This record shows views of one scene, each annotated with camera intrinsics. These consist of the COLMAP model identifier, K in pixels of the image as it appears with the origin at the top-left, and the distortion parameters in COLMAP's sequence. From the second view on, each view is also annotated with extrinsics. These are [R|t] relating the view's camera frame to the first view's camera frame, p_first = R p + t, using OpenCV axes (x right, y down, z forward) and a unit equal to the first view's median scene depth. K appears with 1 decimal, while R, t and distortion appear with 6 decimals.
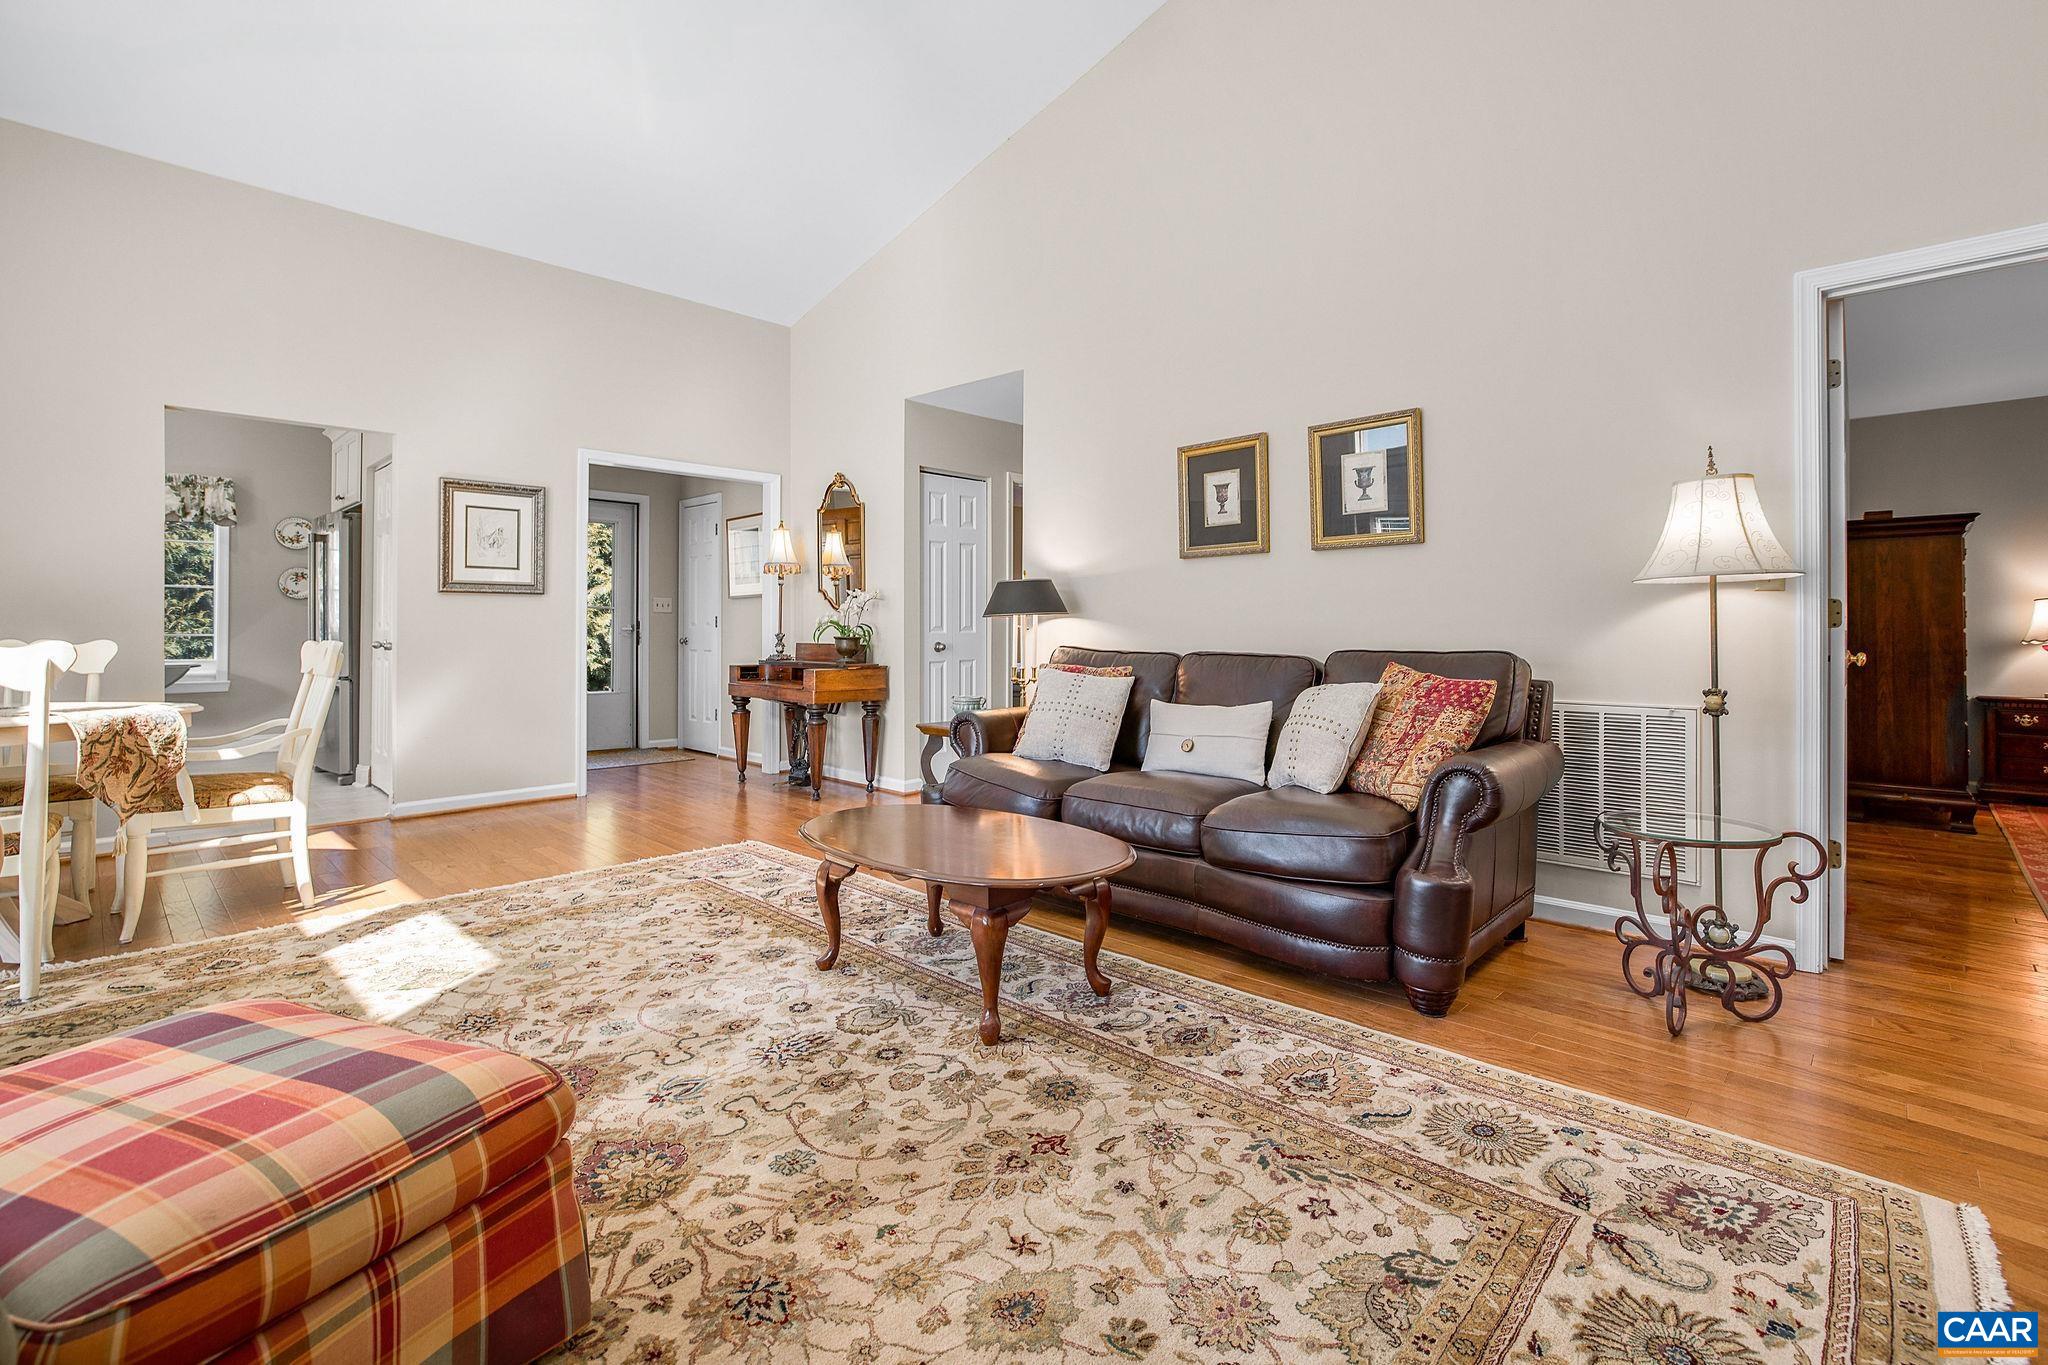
lens RADIAL K [[924.7, 0, 1092.9], [0, 924.7, 625.1], [0, 0, 1]] dist [-0.042615, 0.017394]
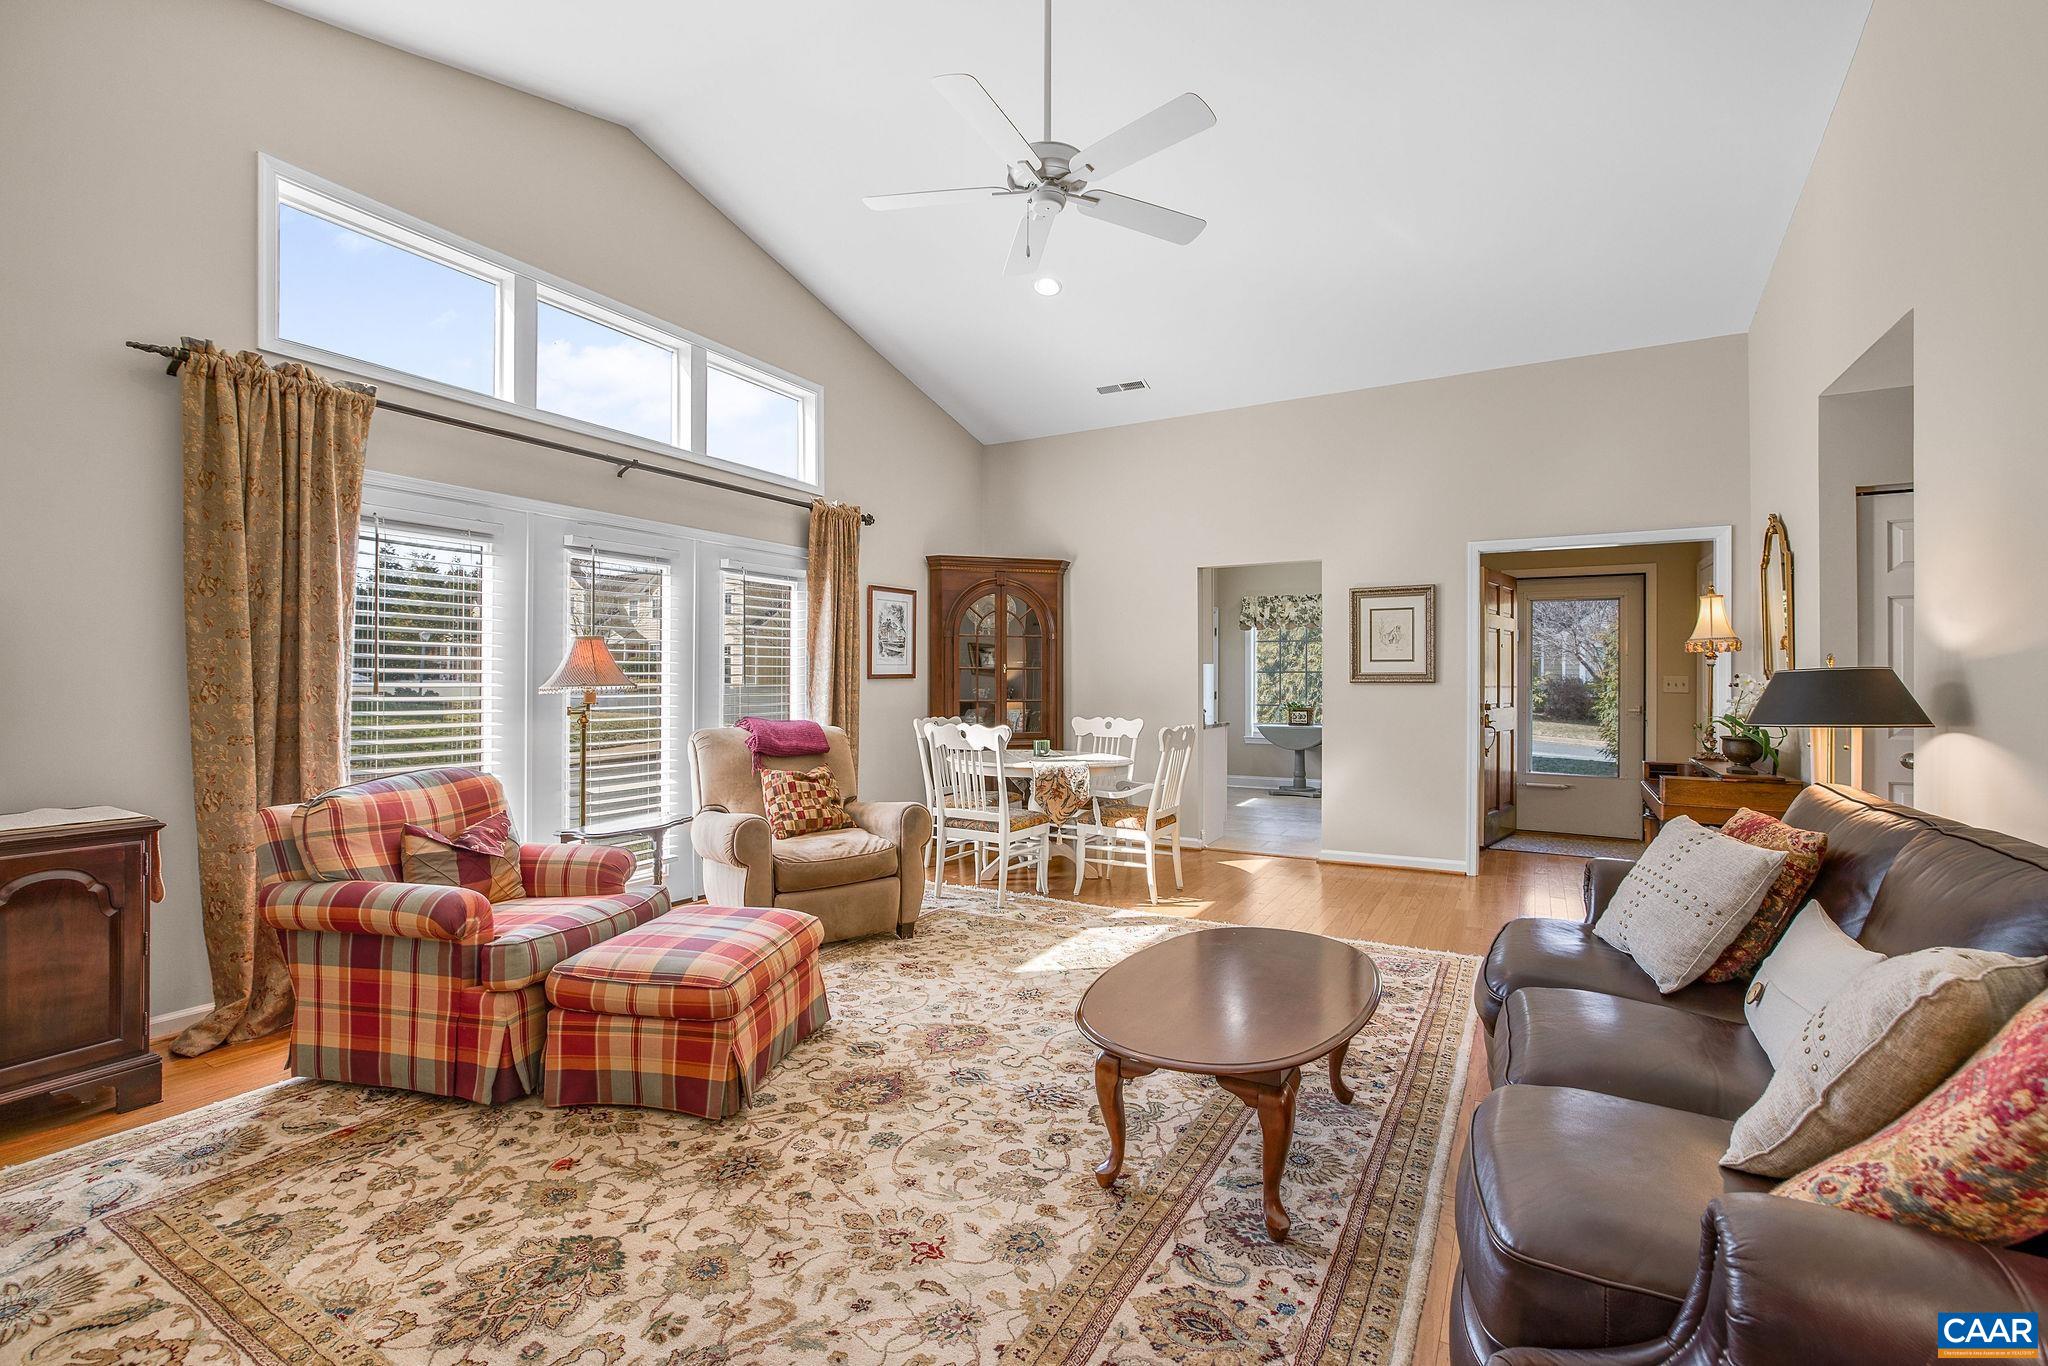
lens RADIAL K [[892.1, 0, 1022.2], [0, 892.1, 679.1], [0, 0, 1]] dist [-0.037950, 0.015519]
pose [[0.201452, -0.004288, -0.979489, 0.558902], [0.000591, 0.999991, -0.004256, -0.056449], [0.979498, 0.000279, 0.201453, 0.507137]]
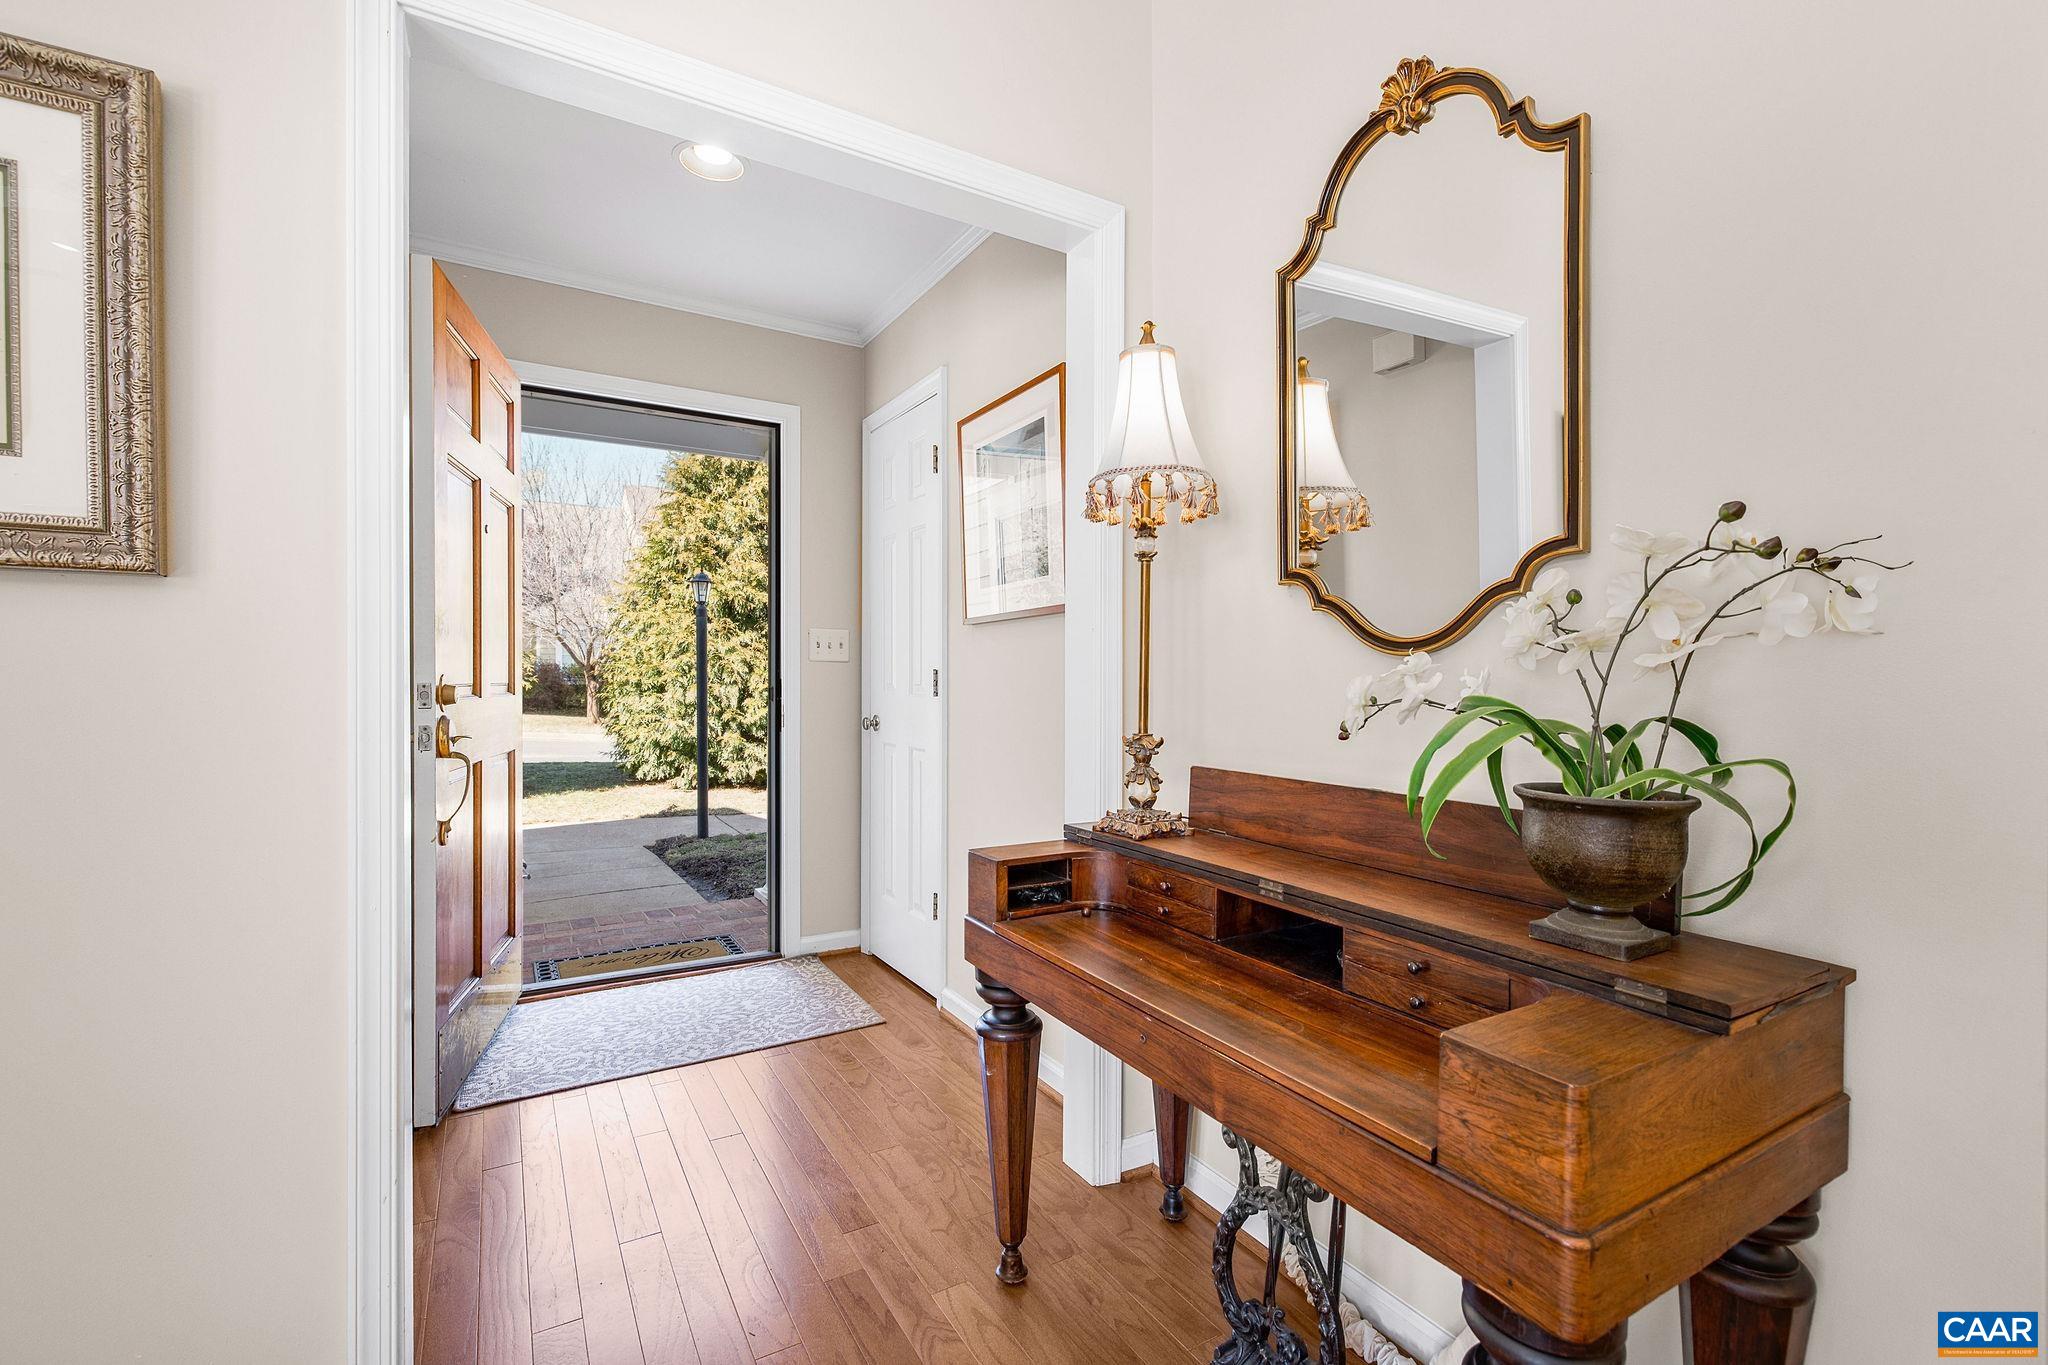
lens RADIAL K [[892.1, 0, 1022.2], [0, 892.1, 678.6], [0, 0, 1]] dist [-0.037950, 0.015519]
pose [[0.951292, 0.004435, -0.308259, -0.572459], [-0.003207, 0.999985, 0.004491, -0.016856], [0.308274, -0.003283, 0.951292, 1.447171]]
